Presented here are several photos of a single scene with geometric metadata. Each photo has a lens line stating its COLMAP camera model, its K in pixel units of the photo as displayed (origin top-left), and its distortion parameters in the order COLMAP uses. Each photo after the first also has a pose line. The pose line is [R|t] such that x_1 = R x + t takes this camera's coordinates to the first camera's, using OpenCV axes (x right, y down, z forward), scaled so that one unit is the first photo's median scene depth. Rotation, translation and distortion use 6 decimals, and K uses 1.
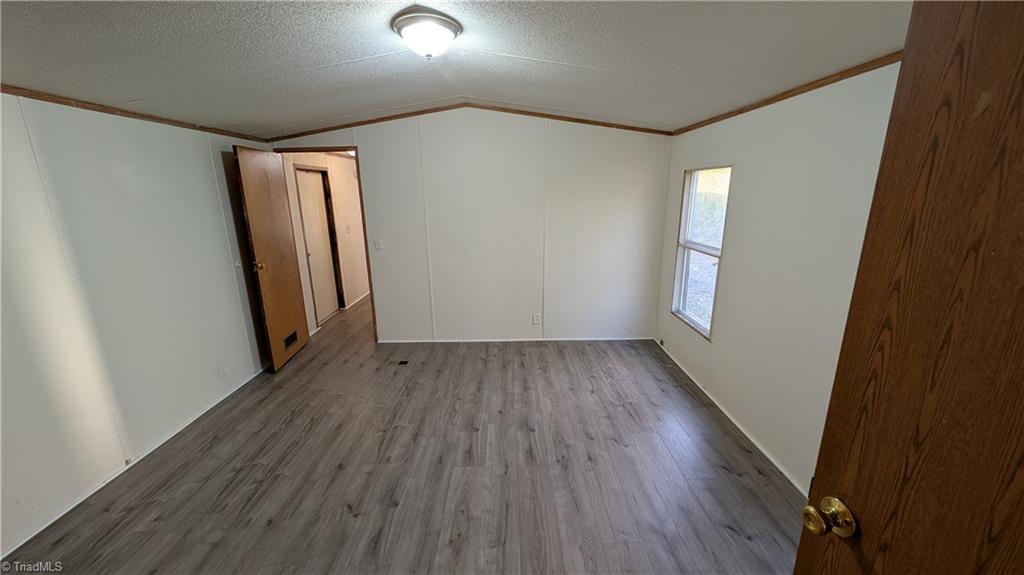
lens RADIAL K [[382.0, 0, 512.1], [0, 382.0, 285.9], [0, 0, 1]] dist [-0.000078, -0.000018]
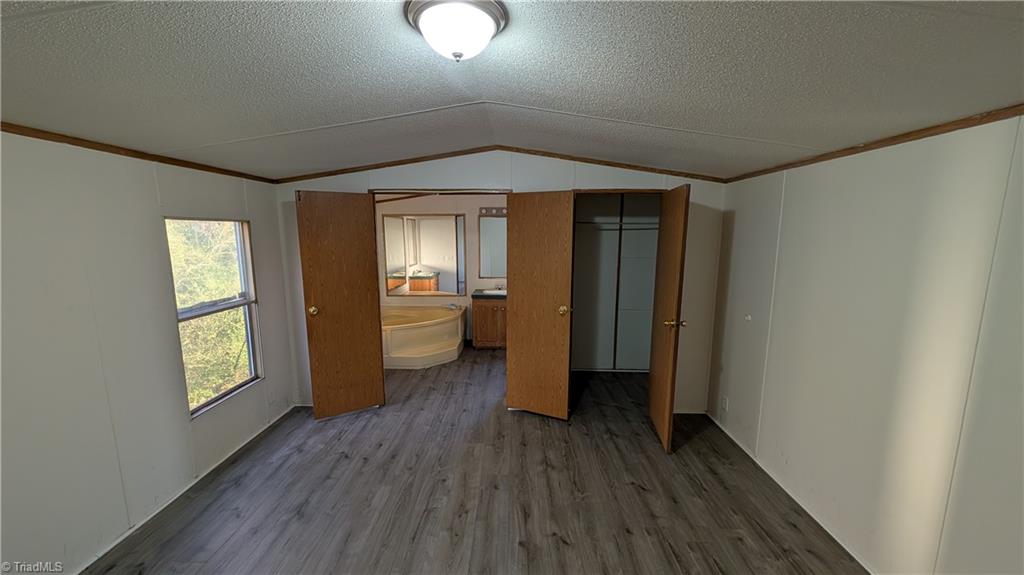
lens RADIAL K [[382.0, 0, 511.3], [0, 382.0, 289.9], [0, 0, 1]] dist [-0.000078, -0.000018]
pose [[-0.999547, 0.007959, 0.029017, -0.327639], [0.018434, 0.924181, 0.381510, -0.465248], [-0.023780, 0.381872, -0.923909, 1.763479]]
